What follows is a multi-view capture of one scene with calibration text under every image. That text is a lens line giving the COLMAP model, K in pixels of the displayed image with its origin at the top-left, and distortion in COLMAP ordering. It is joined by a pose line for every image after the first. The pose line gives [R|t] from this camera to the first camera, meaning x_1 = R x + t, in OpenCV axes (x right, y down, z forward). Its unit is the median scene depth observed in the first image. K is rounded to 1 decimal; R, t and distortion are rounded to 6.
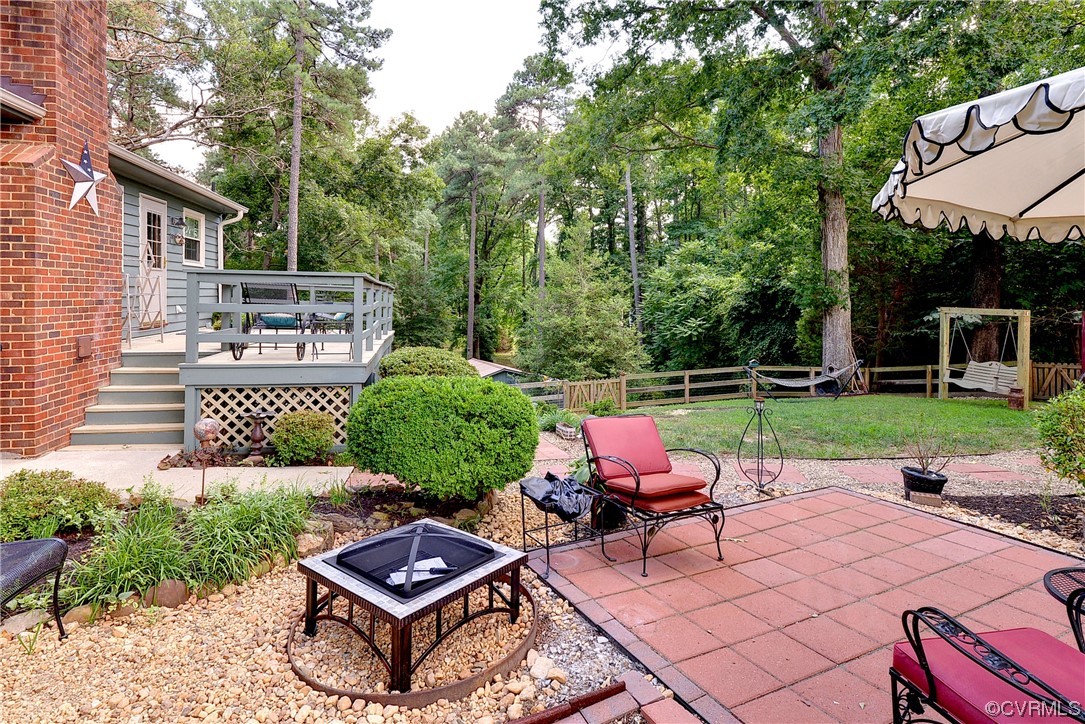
lens RADIAL K [[553.6, 0, 541.2], [0, 553.6, 298.1], [0, 0, 1]] dist [0.000813, 0.000202]
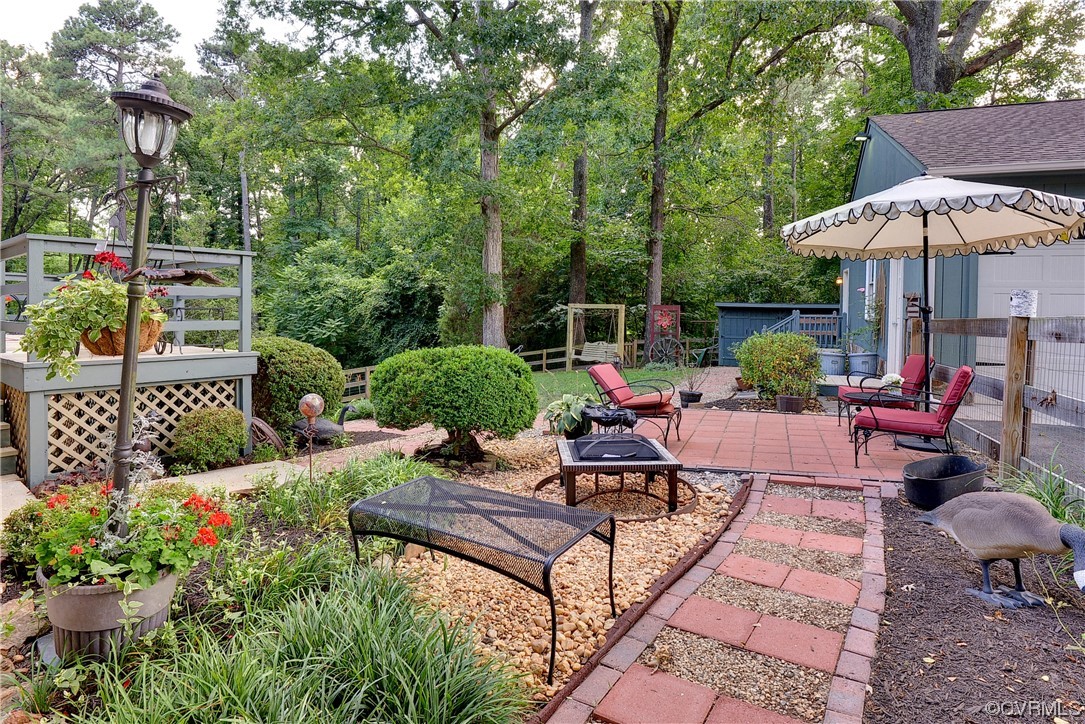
lens RADIAL K [[566.0, 0, 540.9], [0, 566.0, 314.9], [0, 0, 1]] dist [-0.038239, 0.000248]
pose [[0.758243, -0.012241, 0.651857, -0.182165], [-0.002831, 0.999752, 0.022066, 0.011459], [-0.651966, -0.018577, 0.758021, 0.002857]]
